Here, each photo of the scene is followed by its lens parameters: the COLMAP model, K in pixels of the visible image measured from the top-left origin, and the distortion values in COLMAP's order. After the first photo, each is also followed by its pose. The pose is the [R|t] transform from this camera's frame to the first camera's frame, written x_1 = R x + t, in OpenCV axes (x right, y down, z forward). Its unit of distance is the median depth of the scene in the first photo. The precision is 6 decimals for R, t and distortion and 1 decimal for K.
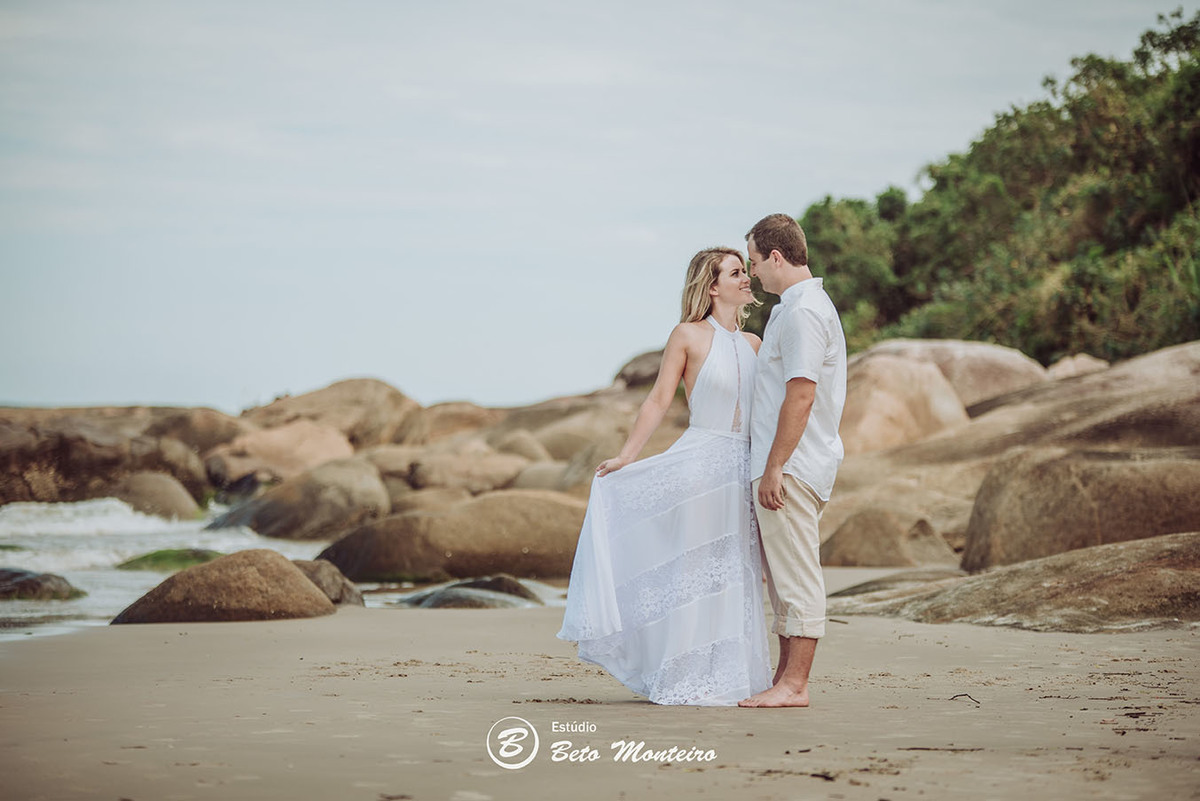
lens RADIAL K [[4222.6, 0, 600.0], [0, 4222.6, 400.5], [0, 0, 1]] dist [0.457463, -0.702459]
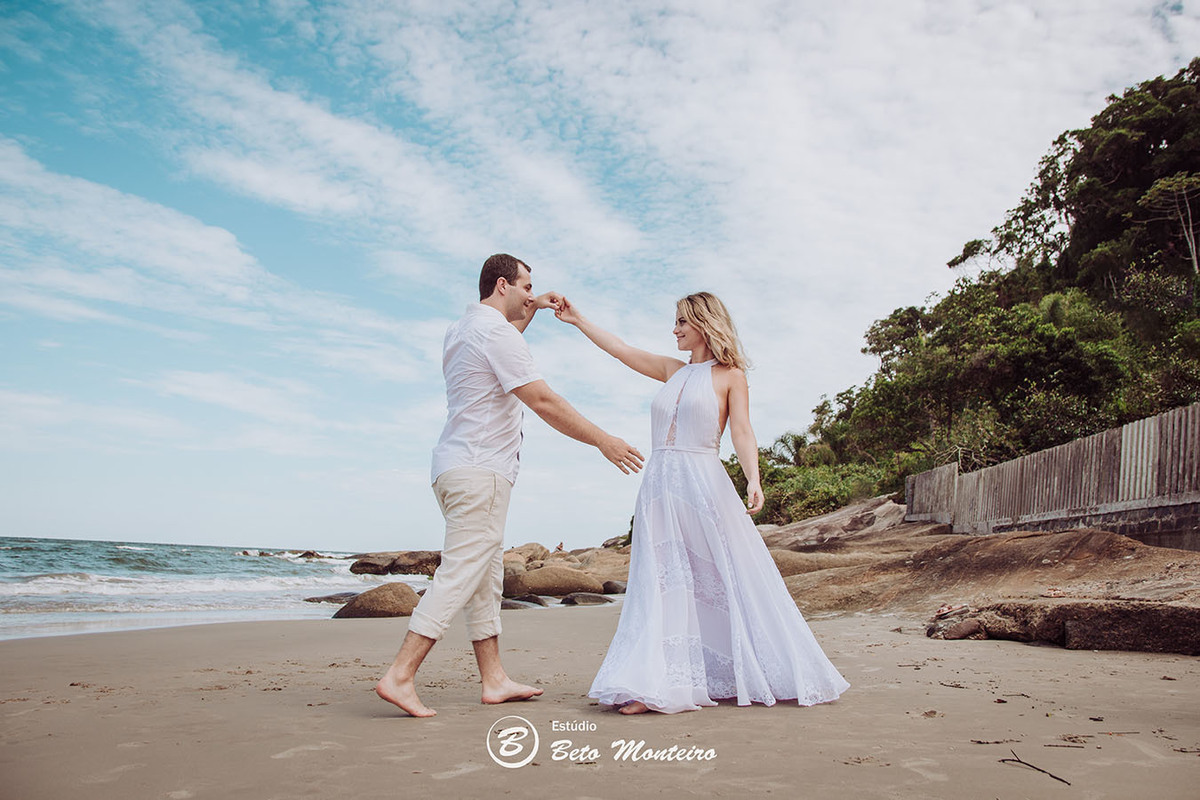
lens RADIAL K [[965.6, 0, 600.0], [0, 965.6, 400.0], [0, 0, 1]] dist [-0.154405, -0.002235]
pose [[0.999927, -0.012059, 0.000368, 0.010698], [0.011966, 0.987382, -0.157907, 0.009856], [0.001541, 0.157900, 0.987454, 0.236131]]
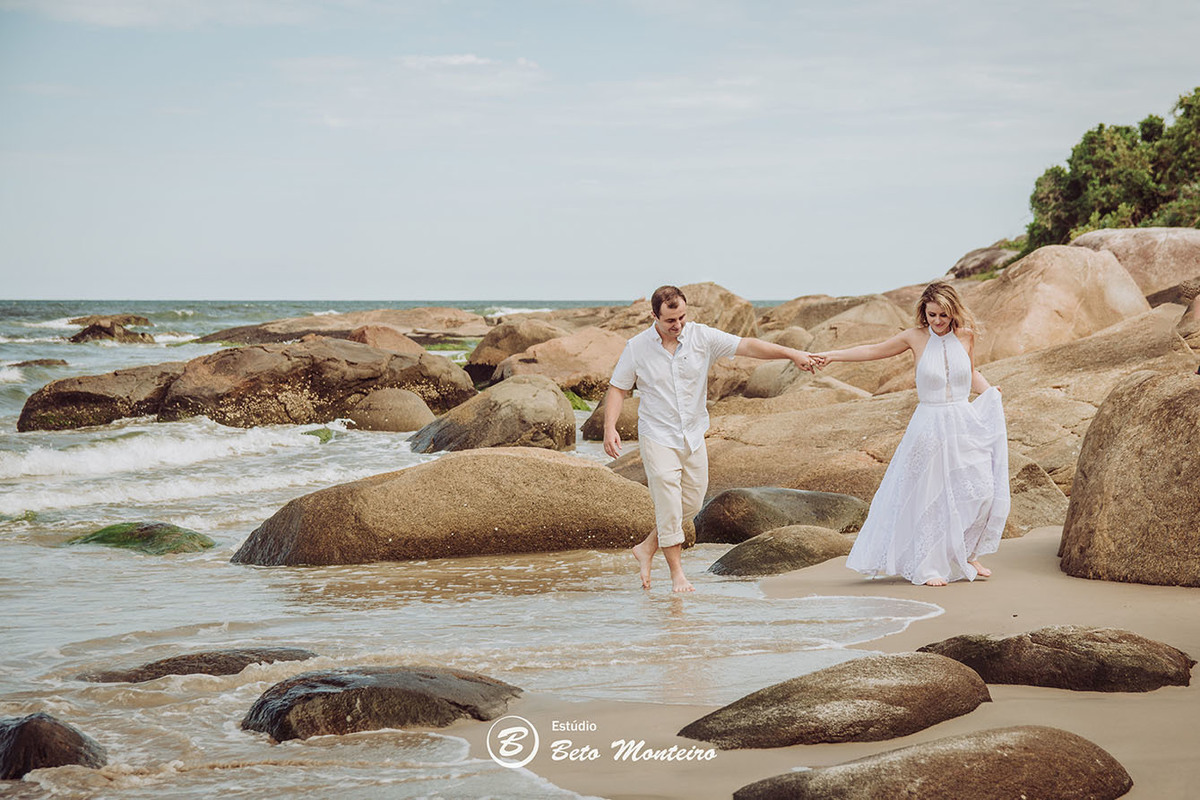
lens RADIAL K [[2740.5, 0, 600.0], [0, 2740.5, 400.0], [0, 0, 1]] dist [0.107775, 0.566531]
pose [[0.989043, -0.043260, -0.141149, 0.052373], [0.048738, 0.998178, 0.035581, -0.002802], [0.139353, -0.042071, 0.989349, 0.388061]]
